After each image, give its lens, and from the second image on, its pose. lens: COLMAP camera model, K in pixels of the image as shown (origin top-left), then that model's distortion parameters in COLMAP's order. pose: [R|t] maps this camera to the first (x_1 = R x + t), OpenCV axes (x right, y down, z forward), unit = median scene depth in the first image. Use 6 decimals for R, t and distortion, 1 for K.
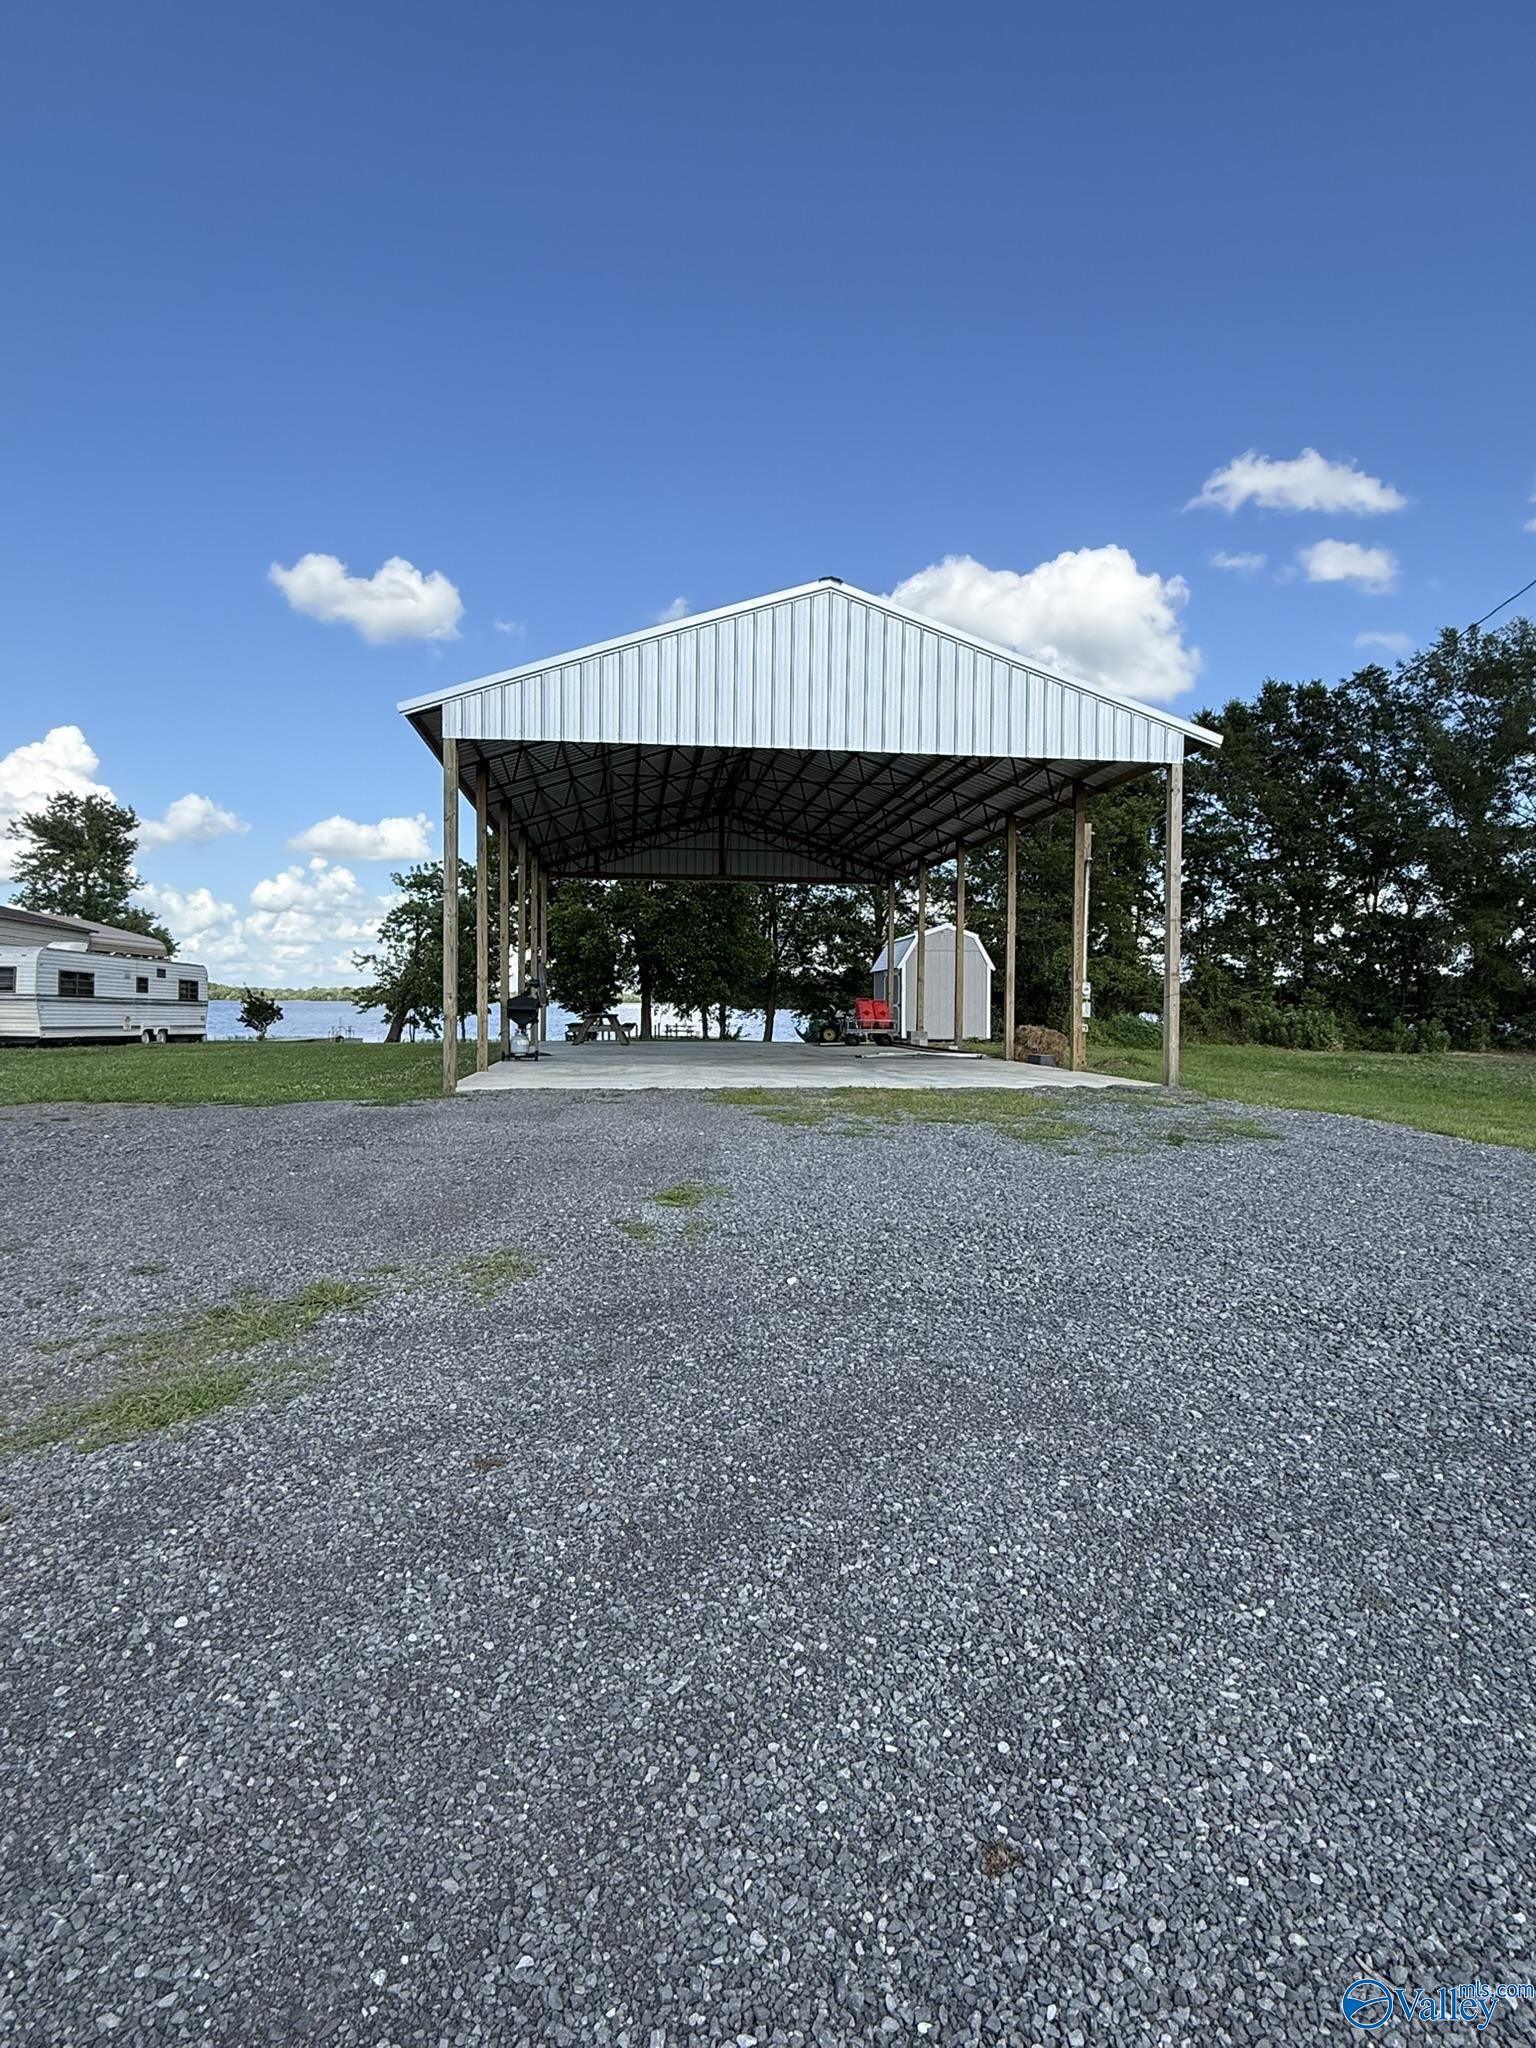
lens RADIAL K [[1121.3, 0, 779.9], [0, 1121.3, 1023.0], [0, 0, 1]] dist [-0.002831, -0.001308]
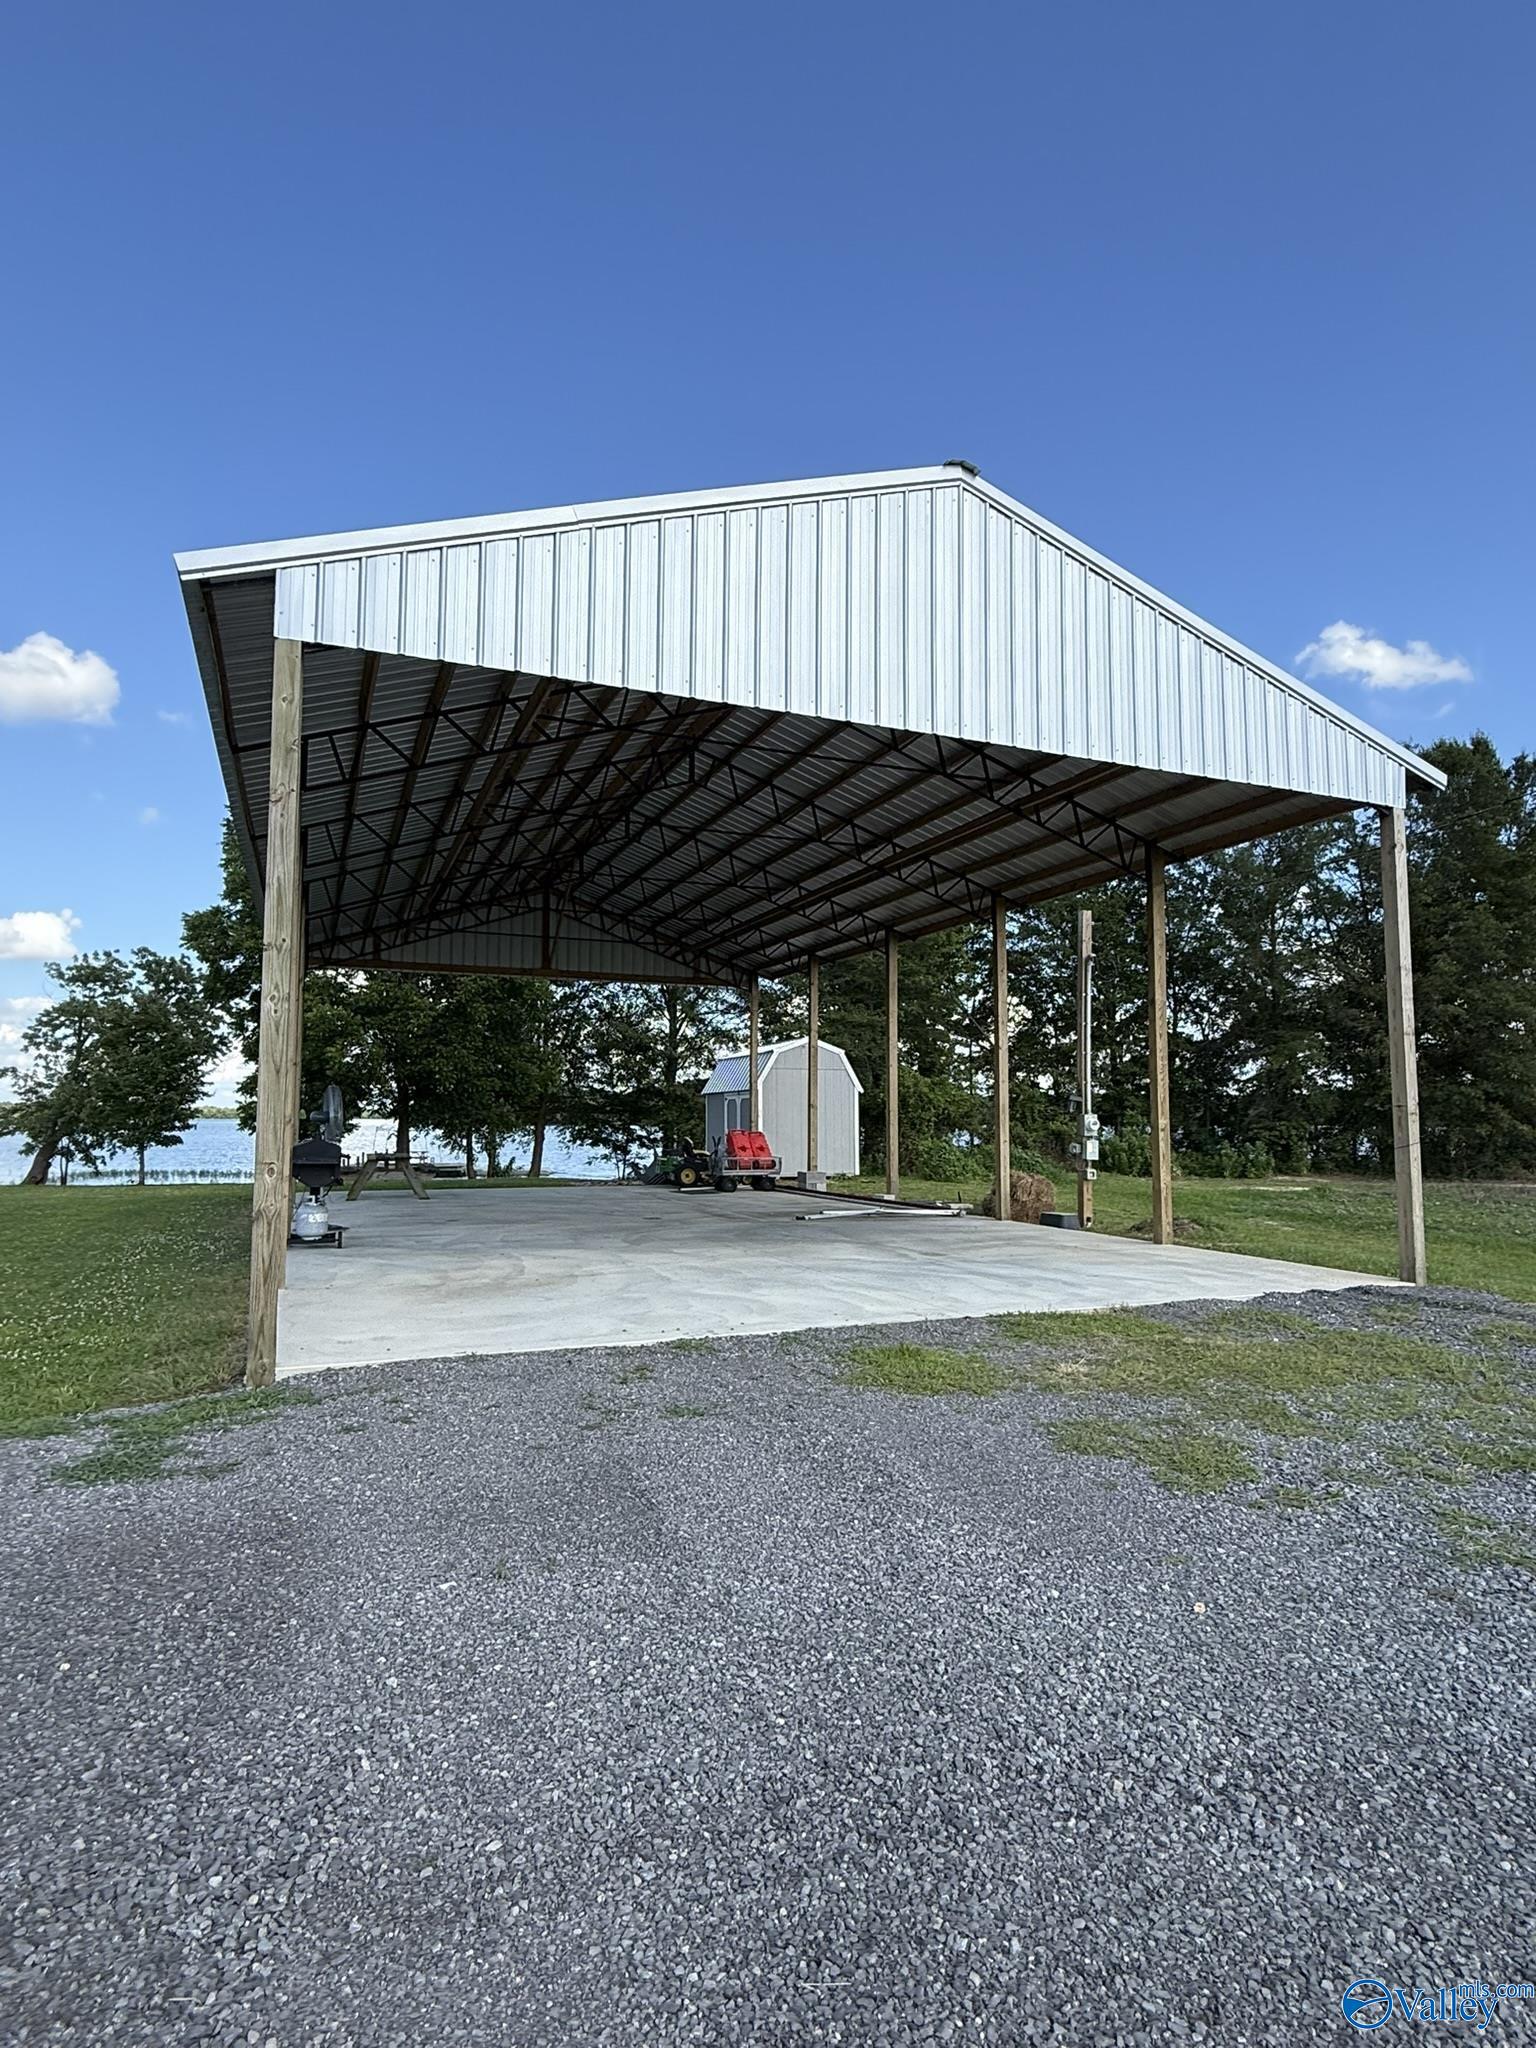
lens RADIAL K [[1121.3, 0, 779.9], [0, 1121.3, 1023.0], [0, 0, 1]] dist [-0.002831, -0.001308]
pose [[0.966162, 0.018069, 0.257302, -0.068198], [0.008333, 0.994836, -0.101153, -0.011432], [-0.257801, 0.099875, 0.961022, 0.159353]]
